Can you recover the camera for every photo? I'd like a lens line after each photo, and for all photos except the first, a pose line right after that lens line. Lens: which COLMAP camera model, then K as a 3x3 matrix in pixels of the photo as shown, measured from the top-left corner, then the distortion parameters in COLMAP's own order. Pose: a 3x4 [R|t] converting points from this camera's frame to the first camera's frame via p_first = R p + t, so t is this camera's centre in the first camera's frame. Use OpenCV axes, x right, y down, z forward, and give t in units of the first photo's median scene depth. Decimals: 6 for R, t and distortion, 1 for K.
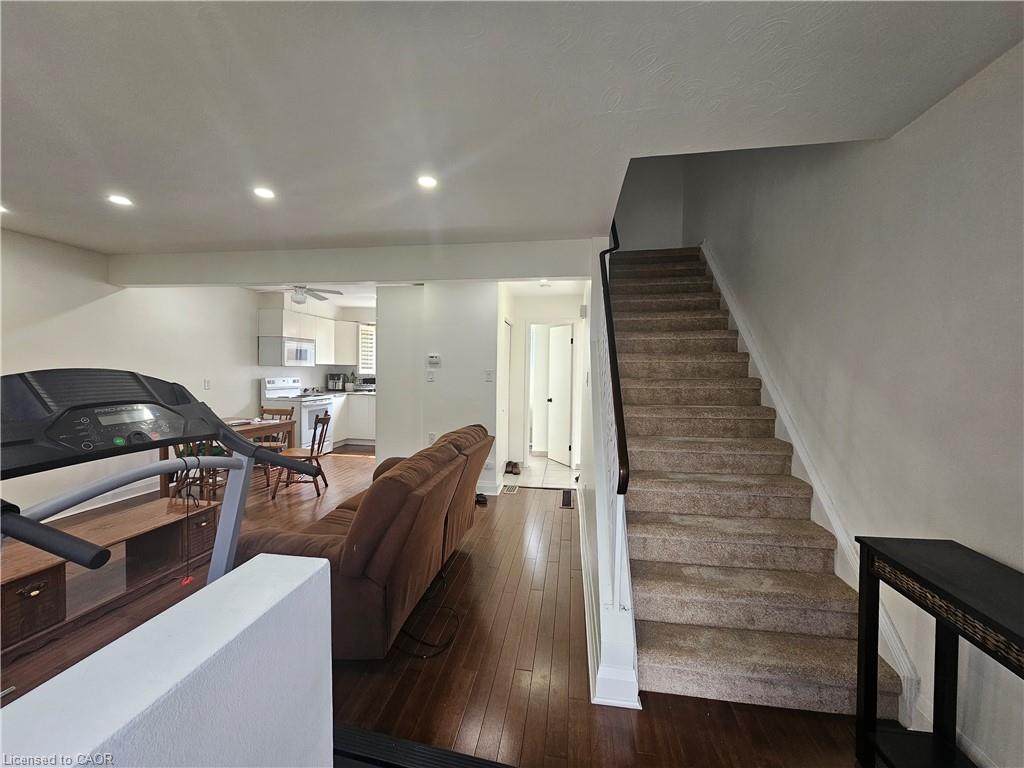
lens RADIAL K [[428.4, 0, 512.0], [0, 428.4, 384.0], [0, 0, 1]] dist [-0.003384, -0.000872]
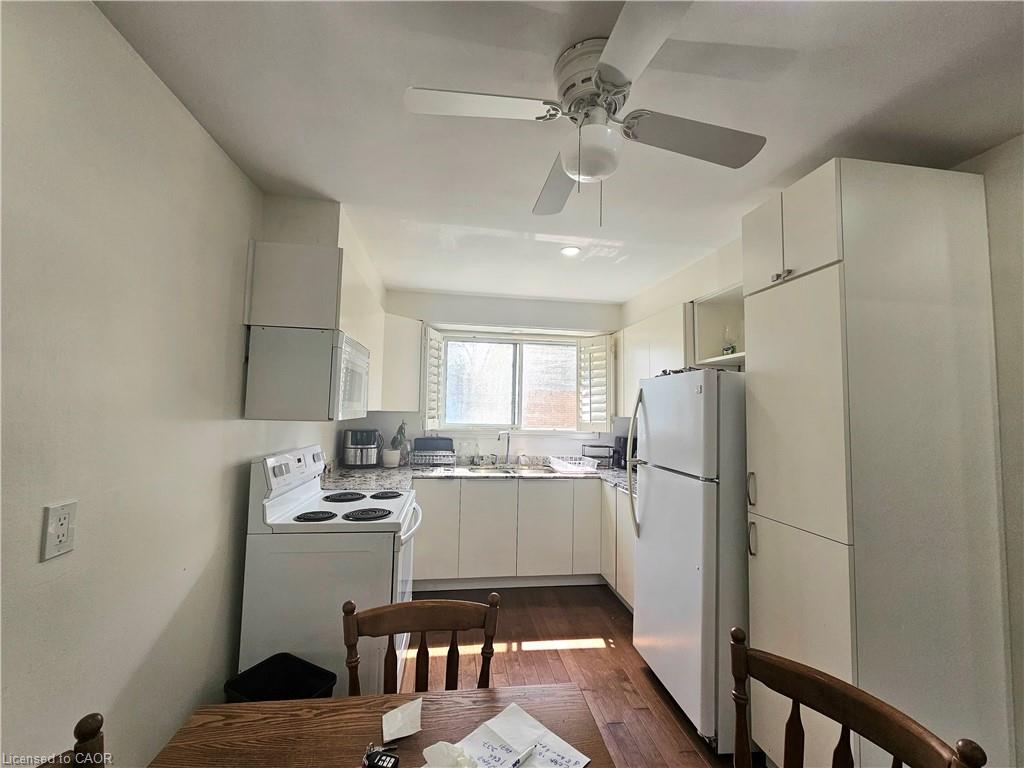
lens RADIAL K [[428.4, 0, 512.0], [0, 428.4, 384.0], [0, 0, 1]] dist [-0.003384, -0.000872]
pose [[0.957838, 0.029041, 0.285838, -0.399779], [-0.003140, 0.995877, -0.090659, -0.032448], [-0.287293, 0.085939, 0.953980, 0.521771]]
